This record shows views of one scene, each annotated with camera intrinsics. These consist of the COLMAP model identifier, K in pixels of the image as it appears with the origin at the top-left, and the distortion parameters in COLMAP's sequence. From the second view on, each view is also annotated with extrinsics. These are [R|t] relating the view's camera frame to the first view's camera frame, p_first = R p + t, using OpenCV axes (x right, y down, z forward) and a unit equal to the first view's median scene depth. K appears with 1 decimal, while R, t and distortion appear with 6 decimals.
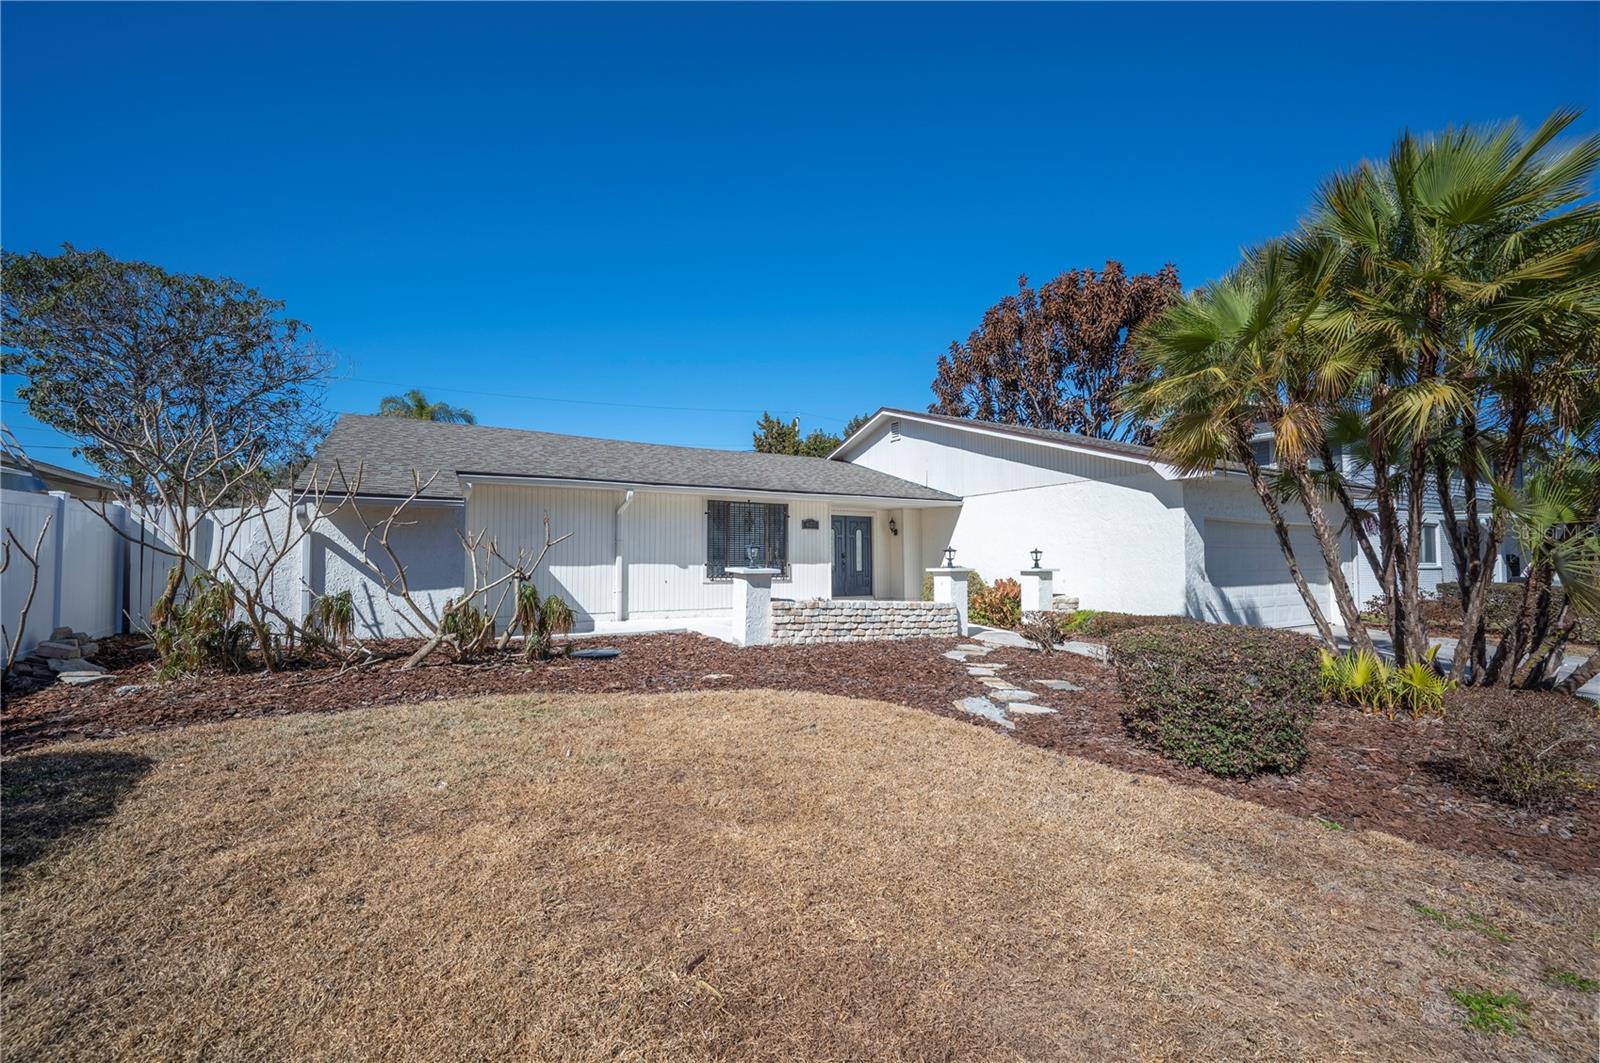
lens RADIAL K [[637.6, 0, 775.4], [0, 637.6, 546.6], [0, 0, 1]] dist [-0.002273, 0.000952]
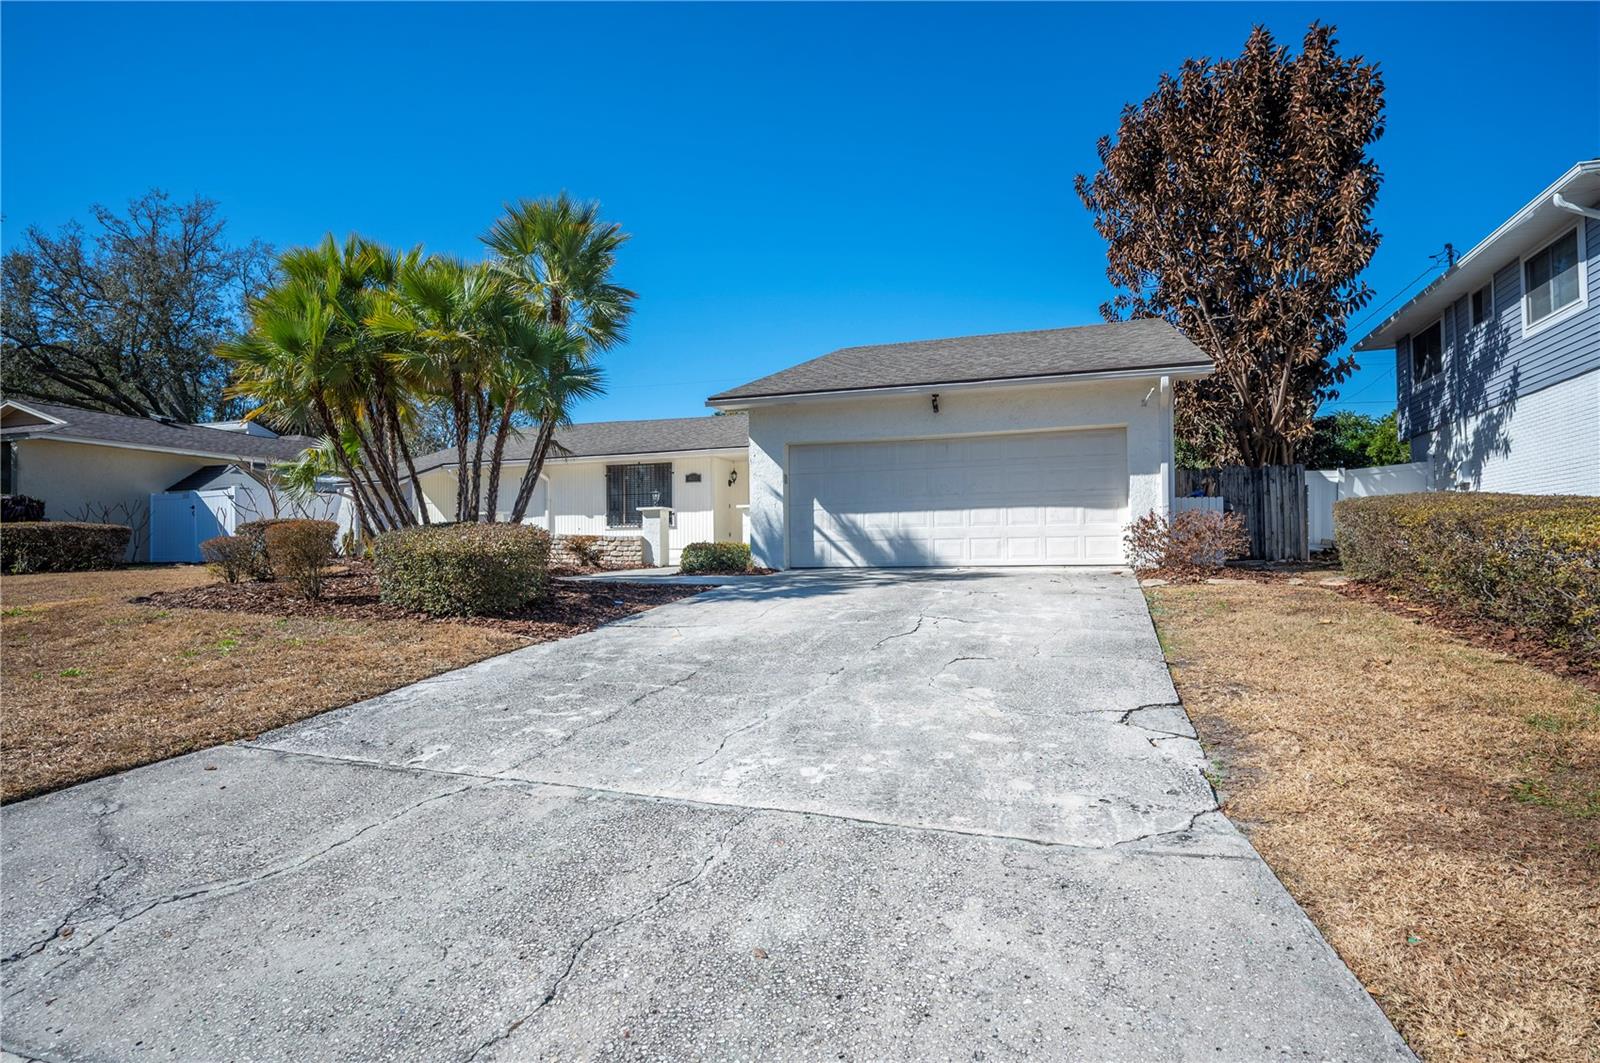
lens RADIAL K [[854.9, 0, 788.6], [0, 854.9, 527.3], [0, 0, 1]] dist [-0.005552, 0.002446]
pose [[0.676264, -0.031820, -0.735972, 1.578068], [0.028859, 0.999444, -0.016693, 0.102900], [0.736094, -0.009951, 0.676806, 0.098770]]
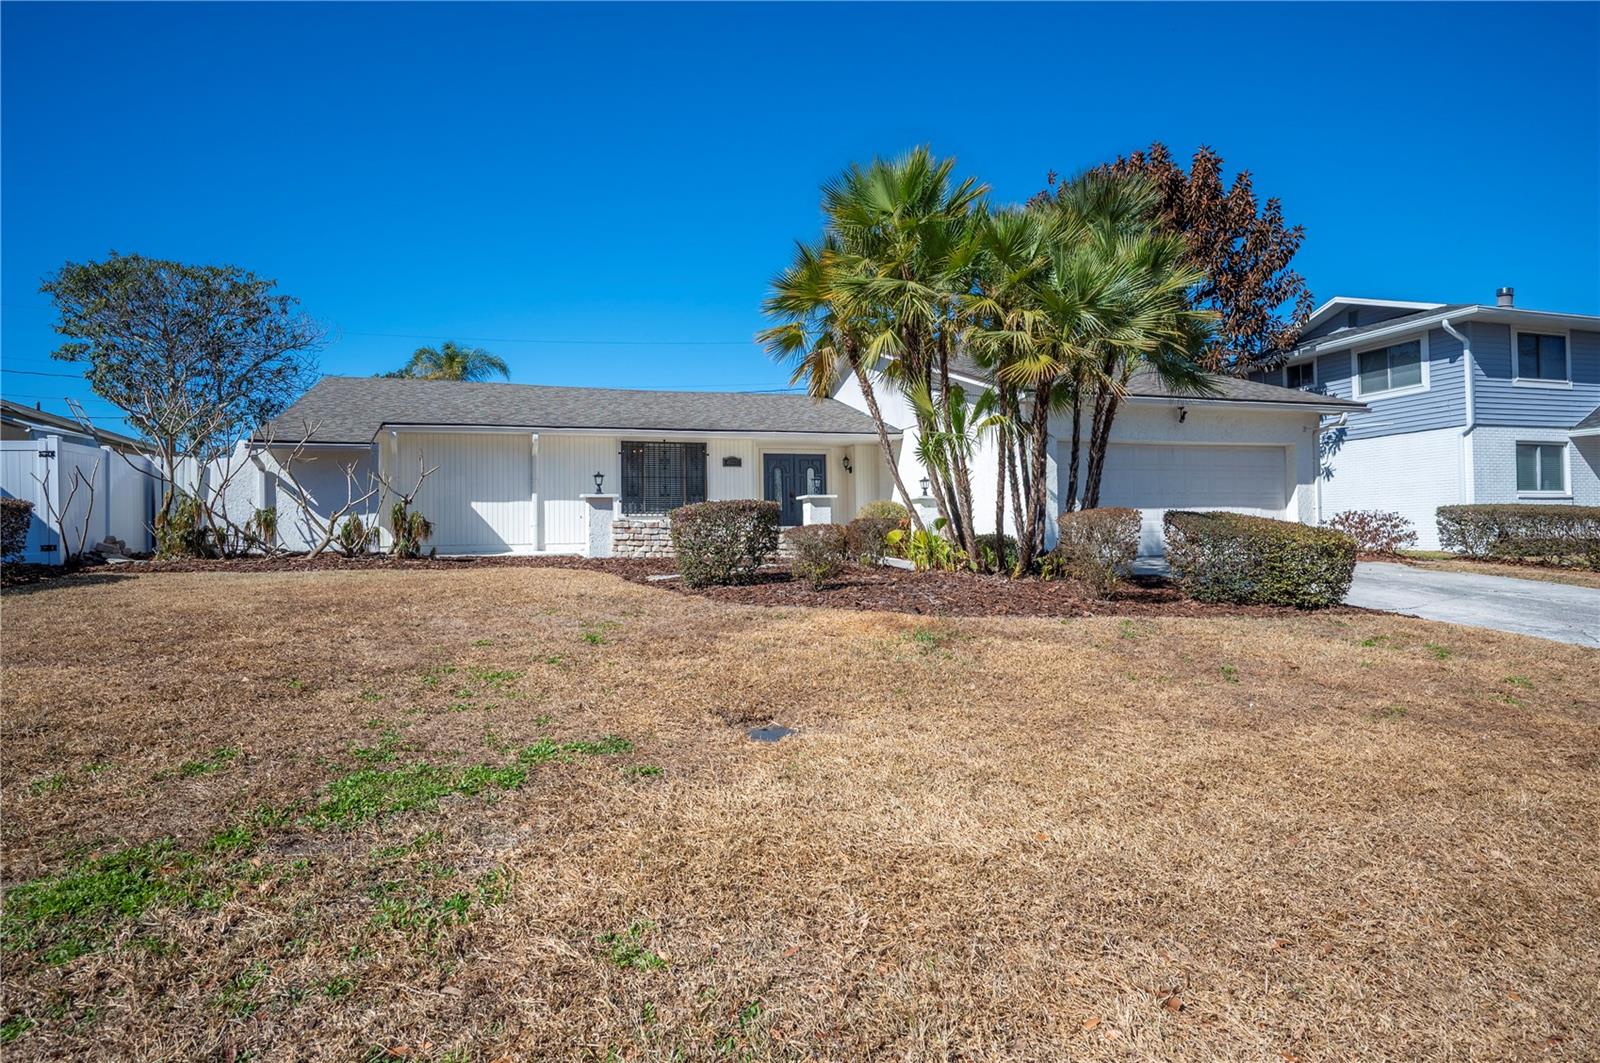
lens RADIAL K [[854.9, 0, 794.9], [0, 854.9, 536.5], [0, 0, 1]] dist [-0.005552, 0.002446]
pose [[0.981966, -0.015502, -0.188423, 0.494293], [0.019763, 0.999589, 0.020759, 0.069684], [0.188024, -0.024108, 0.981869, -0.392655]]
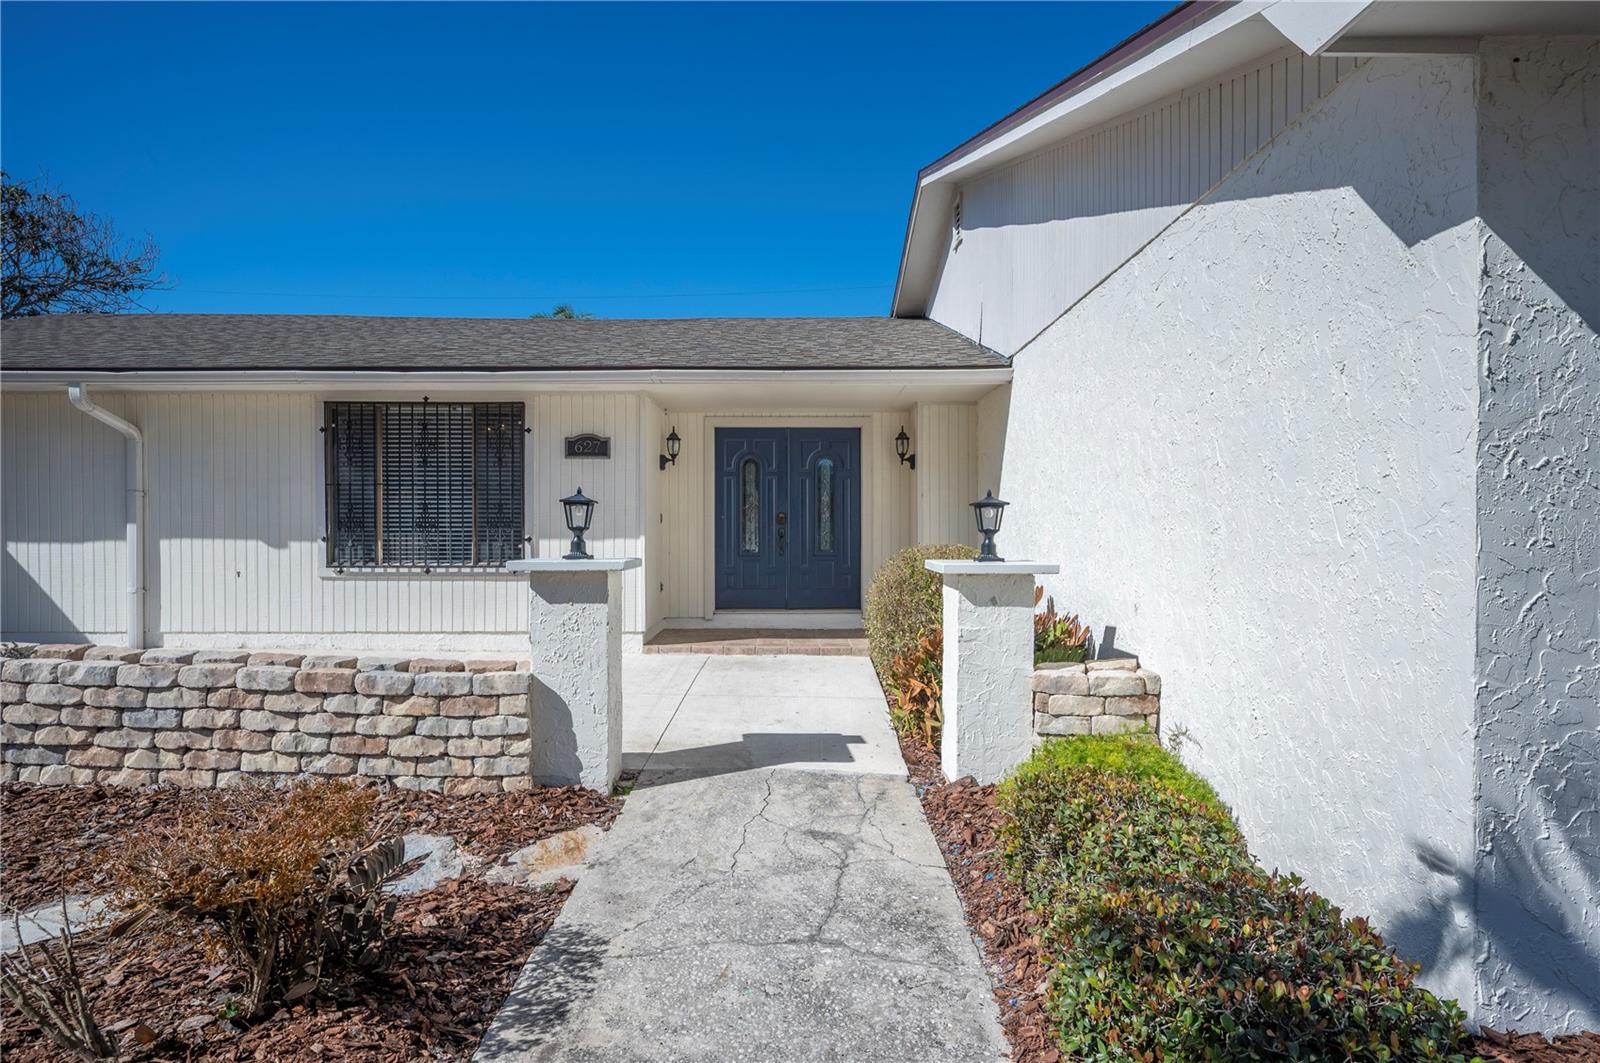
lens RADIAL K [[854.9, 0, 787.4], [0, 854.9, 535.8], [0, 0, 1]] dist [-0.005552, 0.002446]
pose [[0.880601, 0.002427, -0.473853, 0.544354], [0.013926, 0.999422, 0.030998, 0.011278], [0.473654, -0.033896, 0.880058, 0.667180]]
